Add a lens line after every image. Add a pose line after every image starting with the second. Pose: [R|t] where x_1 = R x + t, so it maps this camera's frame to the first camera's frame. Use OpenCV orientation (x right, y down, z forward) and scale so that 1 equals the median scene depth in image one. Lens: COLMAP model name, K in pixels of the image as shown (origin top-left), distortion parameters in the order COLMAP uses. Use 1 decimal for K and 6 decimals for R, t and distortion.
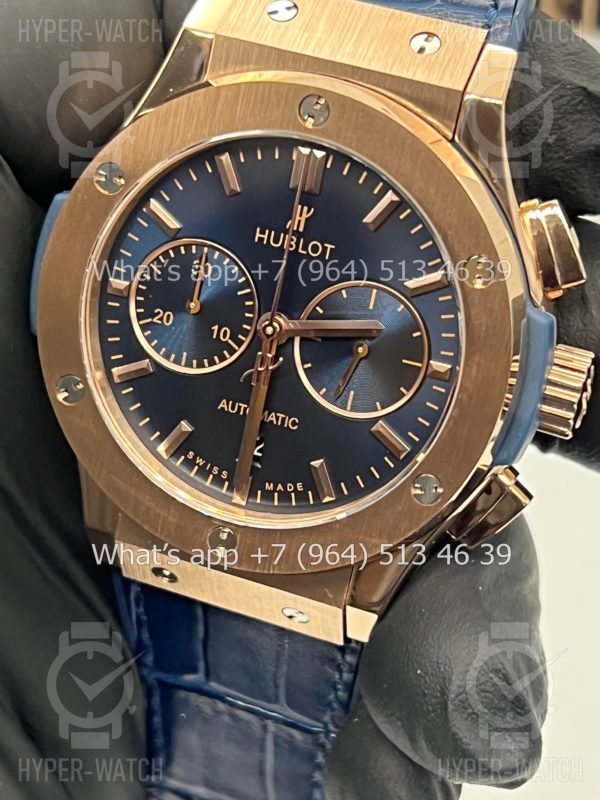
lens RADIAL K [[1806.2, 0, 300.0], [0, 1806.2, 400.0], [0, 0, 1]] dist [0.137563, 0.197579]
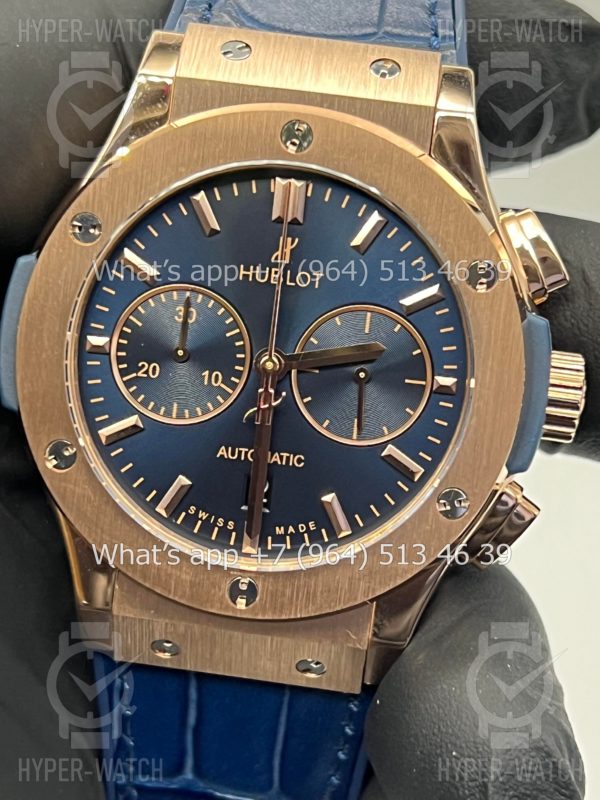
lens RADIAL K [[1806.2, 0, 300.0], [0, 1806.2, 400.0], [0, 0, 1]] dist [0.137563, 0.197579]
pose [[0.970383, -0.108916, 0.215623, -0.208823], [0.134886, 0.984781, -0.109601, 0.087241], [-0.200404, 0.135439, 0.970306, 0.052252]]
